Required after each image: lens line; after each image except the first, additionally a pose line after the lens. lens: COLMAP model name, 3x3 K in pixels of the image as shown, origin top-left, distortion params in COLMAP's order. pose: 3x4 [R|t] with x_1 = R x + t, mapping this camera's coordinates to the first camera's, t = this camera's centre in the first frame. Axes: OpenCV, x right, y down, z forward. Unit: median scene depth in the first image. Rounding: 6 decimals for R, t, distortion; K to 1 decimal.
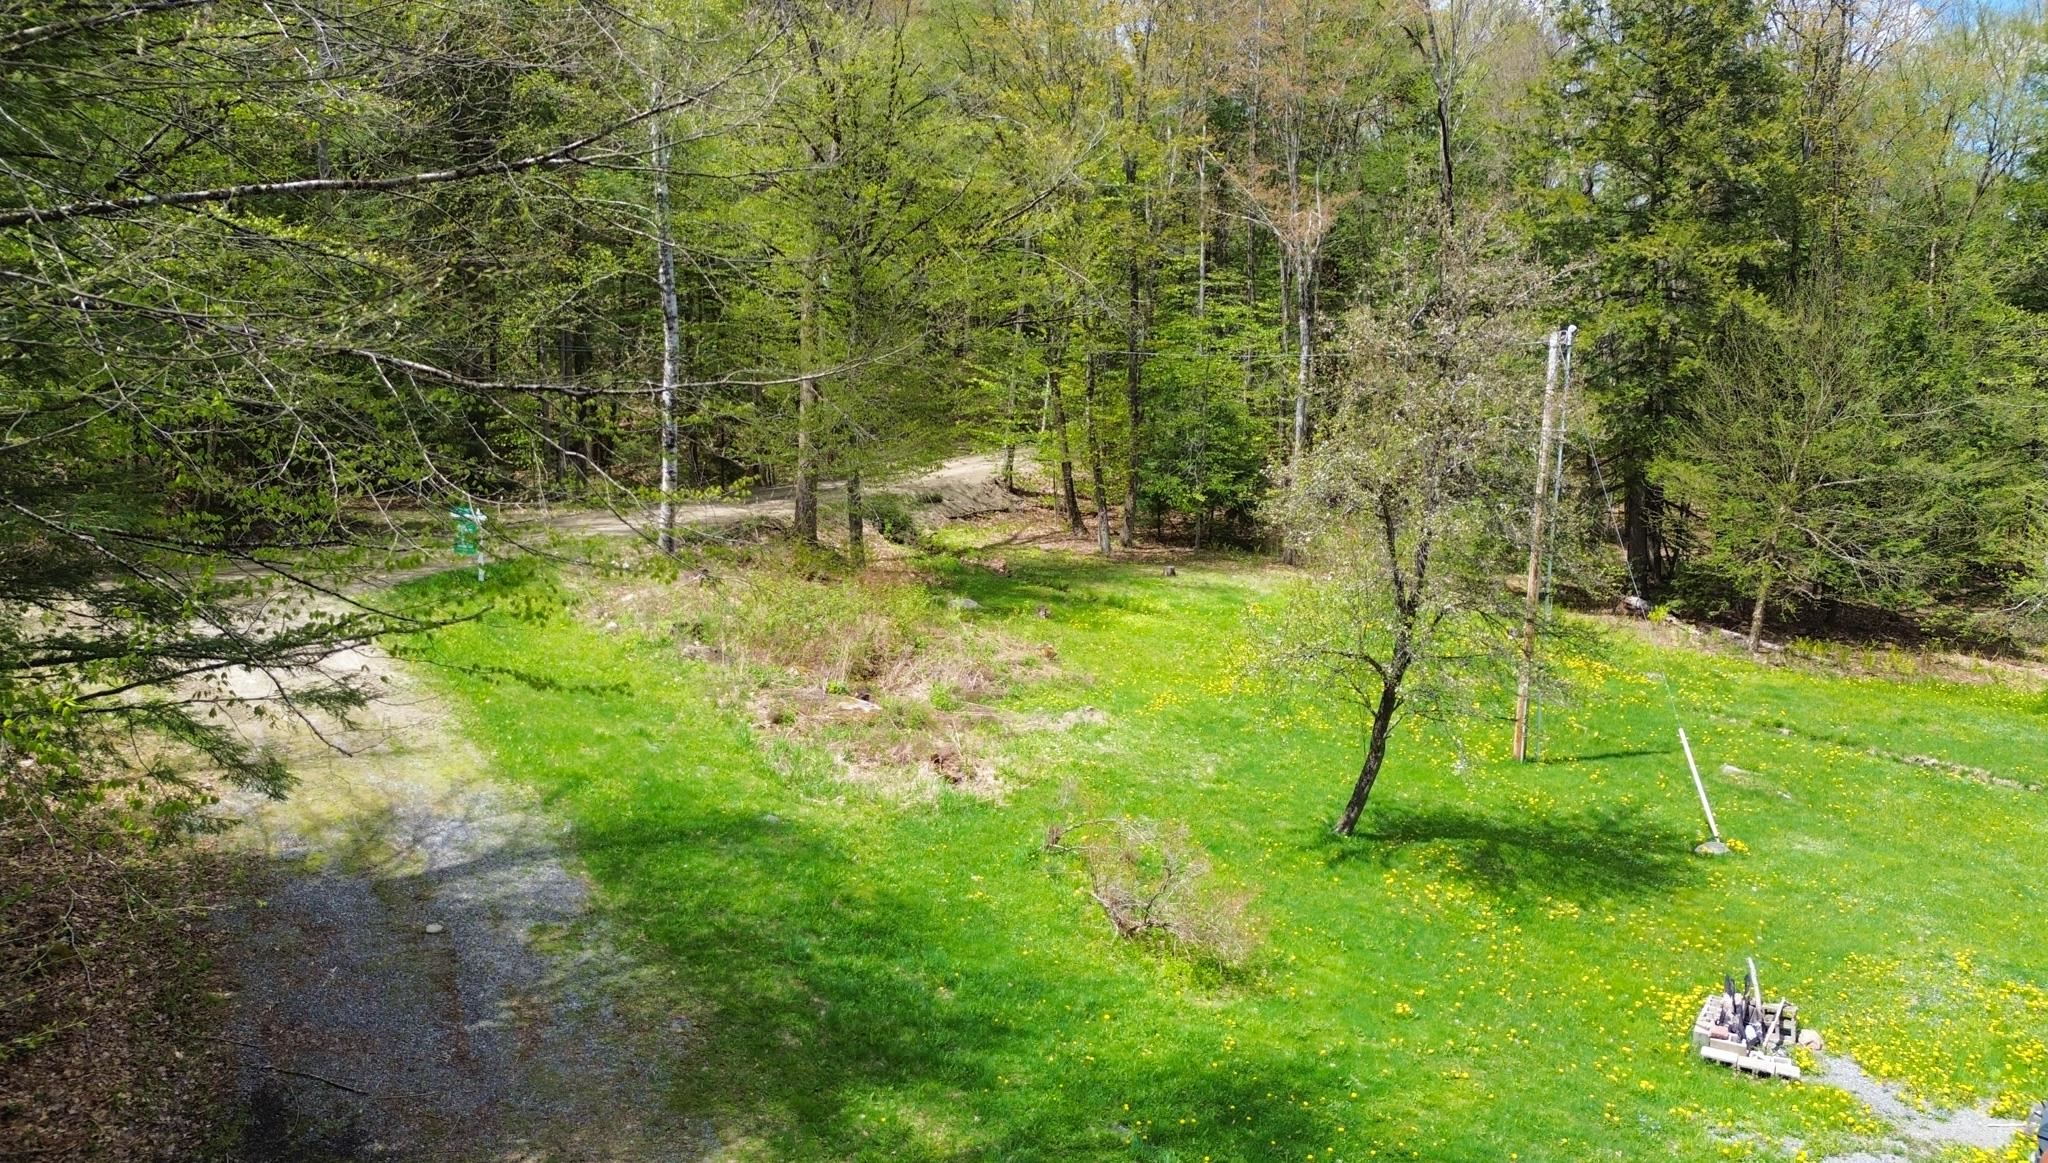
lens RADIAL K [[1594.0, 0, 1024.0], [0, 1594.0, 581.5], [0, 0, 1]] dist [0.032571, -0.002187]
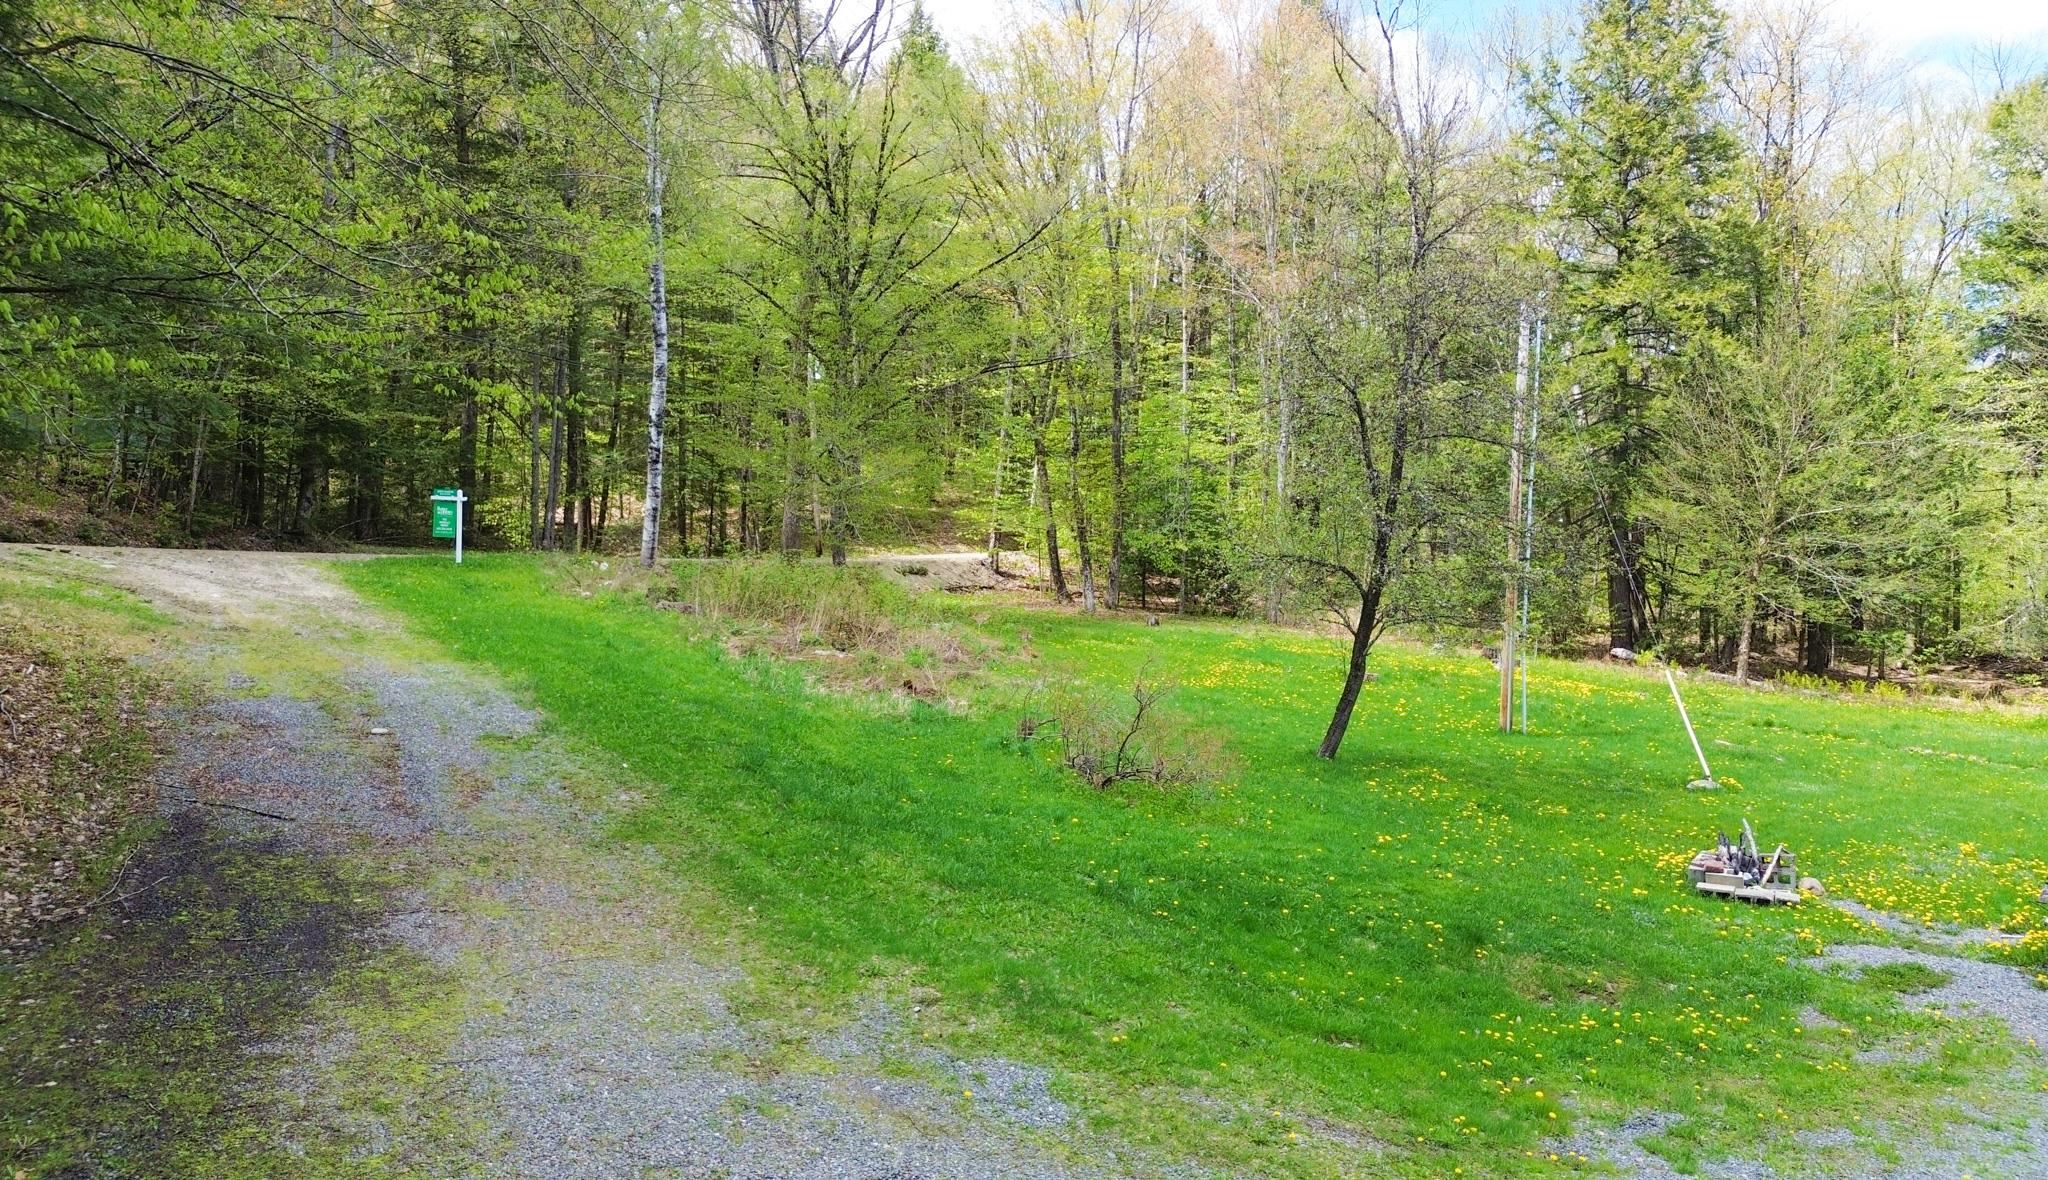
lens RADIAL K [[1581.5, 0, 1024.0], [0, 1581.5, 590.0], [0, 0, 1]] dist [0.062375, -0.053797]
pose [[0.999990, 0.003569, 0.002685, 0.008438], [-0.003165, 0.990472, -0.137674, 0.122758], [-0.003151, 0.137665, 0.990474, 0.016541]]
